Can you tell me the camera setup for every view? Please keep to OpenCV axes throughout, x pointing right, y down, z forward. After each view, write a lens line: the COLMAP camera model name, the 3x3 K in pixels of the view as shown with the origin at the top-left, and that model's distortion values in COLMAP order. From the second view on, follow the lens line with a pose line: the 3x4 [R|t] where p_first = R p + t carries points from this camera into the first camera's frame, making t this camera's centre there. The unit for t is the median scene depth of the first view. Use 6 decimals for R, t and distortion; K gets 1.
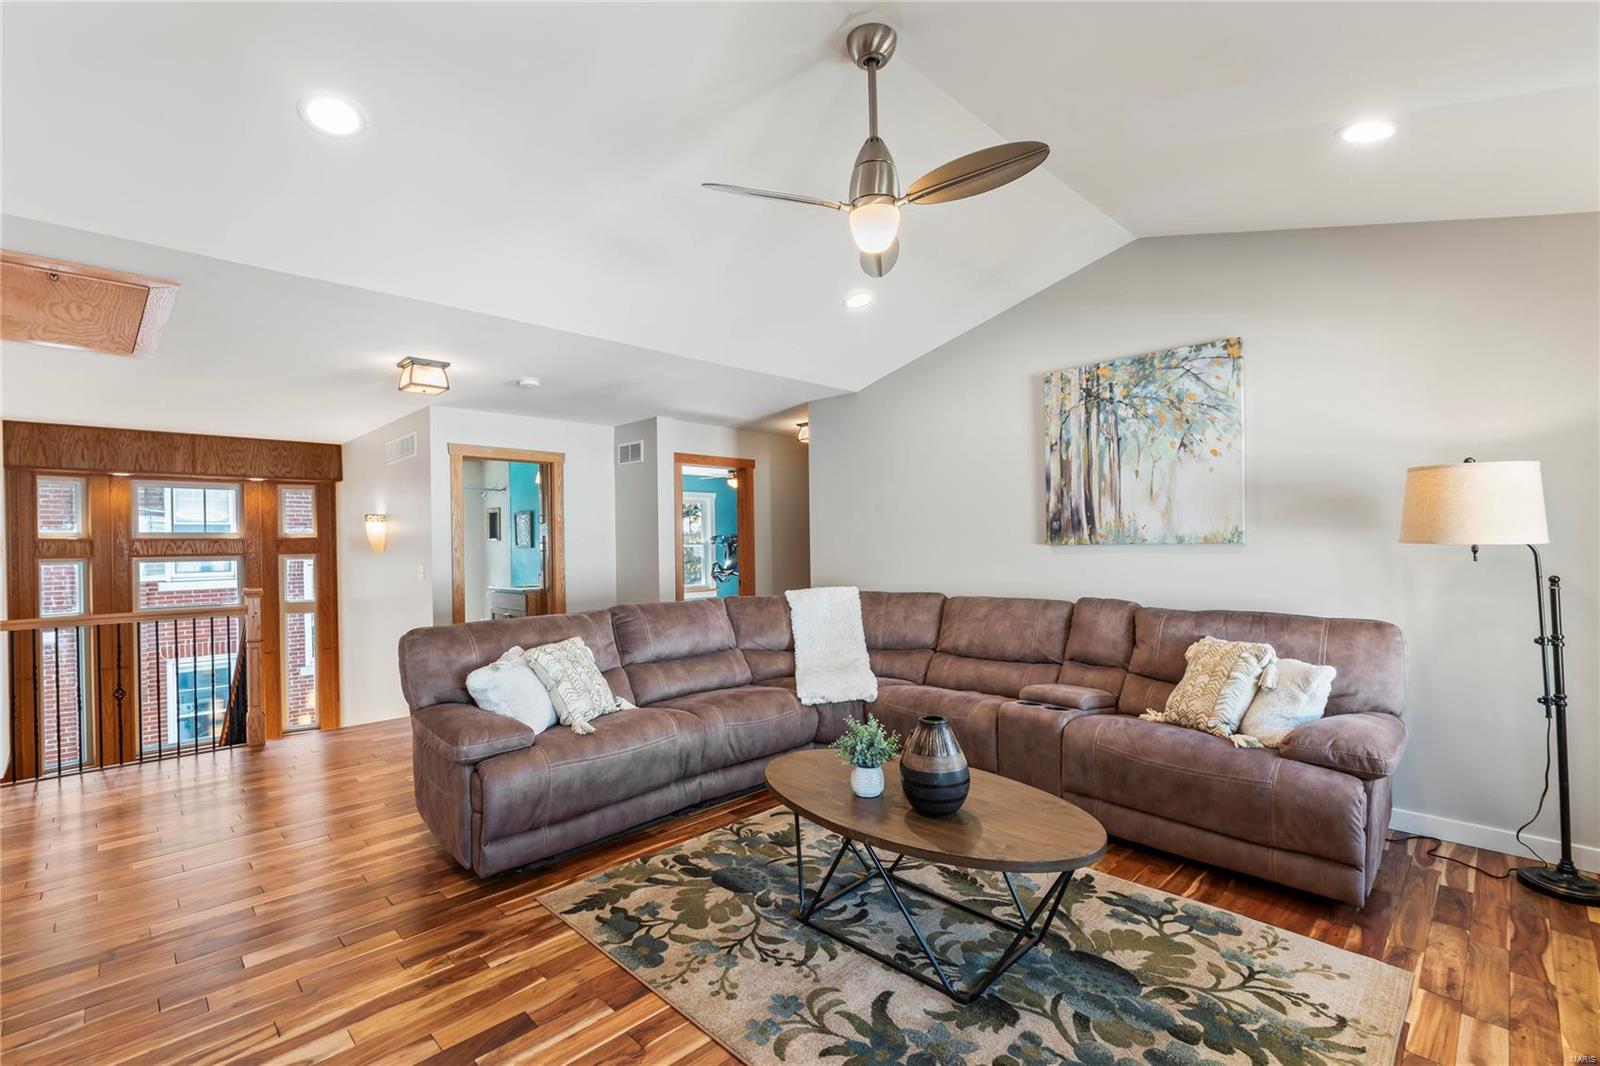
lens RADIAL K [[708.5, 0, 797.1], [0, 708.5, 542.9], [0, 0, 1]] dist [-0.000719, 0.001317]
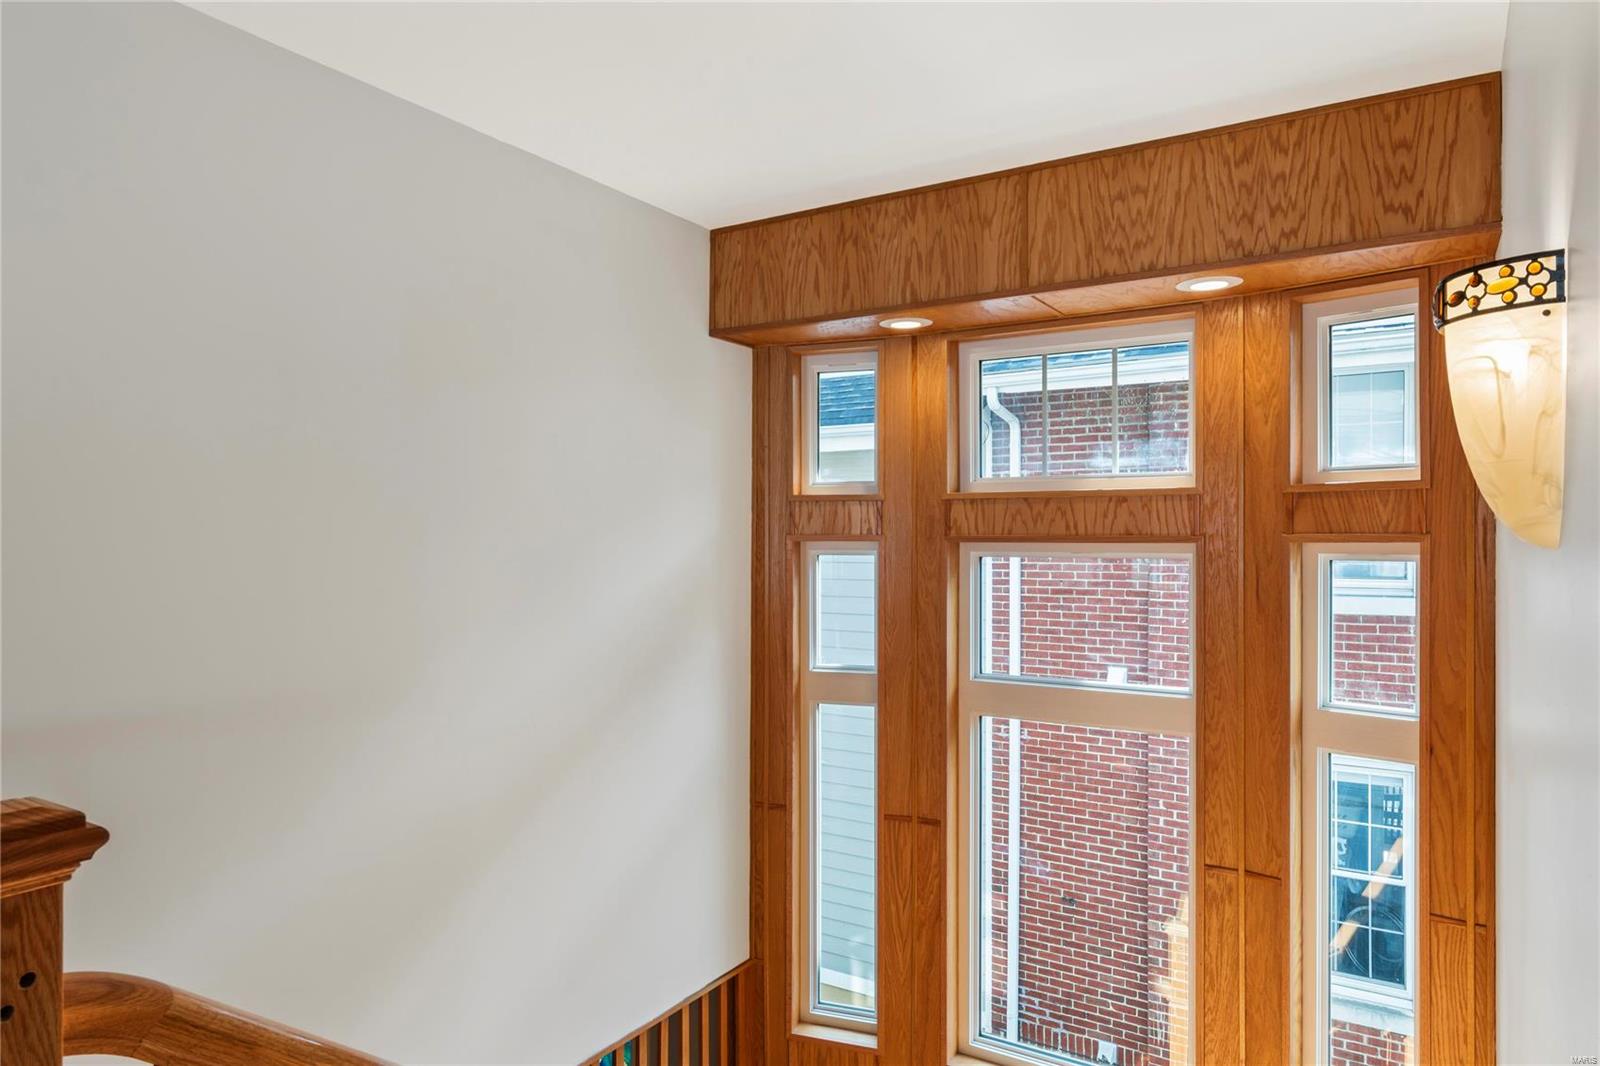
lens RADIAL K [[998.6, 0, 800.0], [0, 998.6, 533.0], [0, 0, 1]] dist [0.001575, 0.001428]
pose [[0.228871, 0.005201, -0.973443, -0.370295], [-0.005056, 0.999979, 0.004154, 0.011819], [0.973444, 0.003971, 0.228892, 0.691264]]
